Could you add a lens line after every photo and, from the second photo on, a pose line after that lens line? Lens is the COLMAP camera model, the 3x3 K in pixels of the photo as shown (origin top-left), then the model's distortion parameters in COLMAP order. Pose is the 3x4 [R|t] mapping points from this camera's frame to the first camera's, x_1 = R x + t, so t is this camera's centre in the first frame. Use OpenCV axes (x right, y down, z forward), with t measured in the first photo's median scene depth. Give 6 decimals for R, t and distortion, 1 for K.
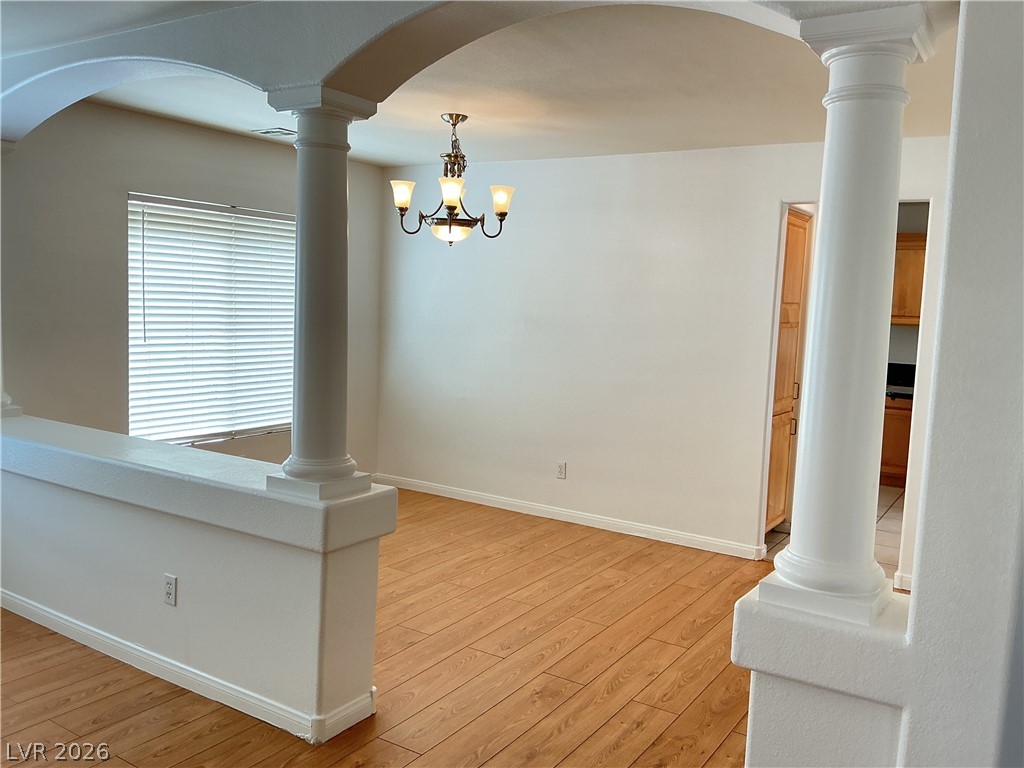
lens RADIAL K [[848.3, 0, 514.6], [0, 848.3, 384.4], [0, 0, 1]] dist [0.023952, -0.051211]
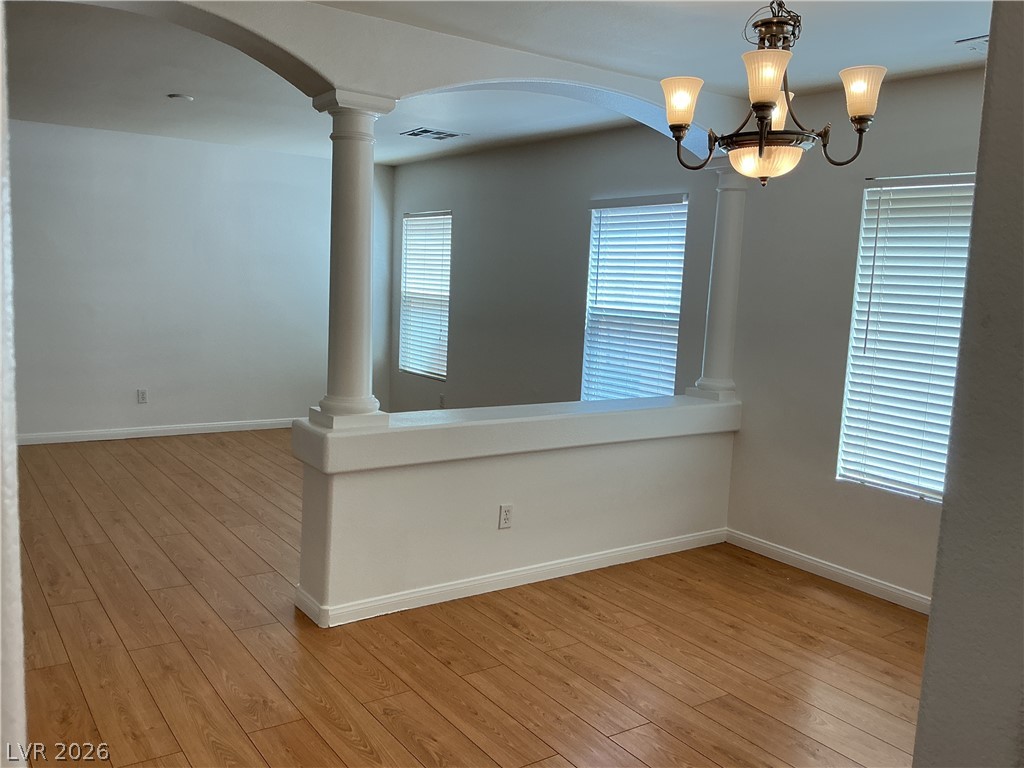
lens RADIAL K [[848.3, 0, 514.8], [0, 848.3, 383.1], [0, 0, 1]] dist [0.023952, -0.051211]
pose [[-0.363076, 0.076442, -0.928619, 0.682317], [-0.155047, 0.977777, 0.141110, -0.122039], [0.918769, 0.195213, -0.343155, 1.372563]]
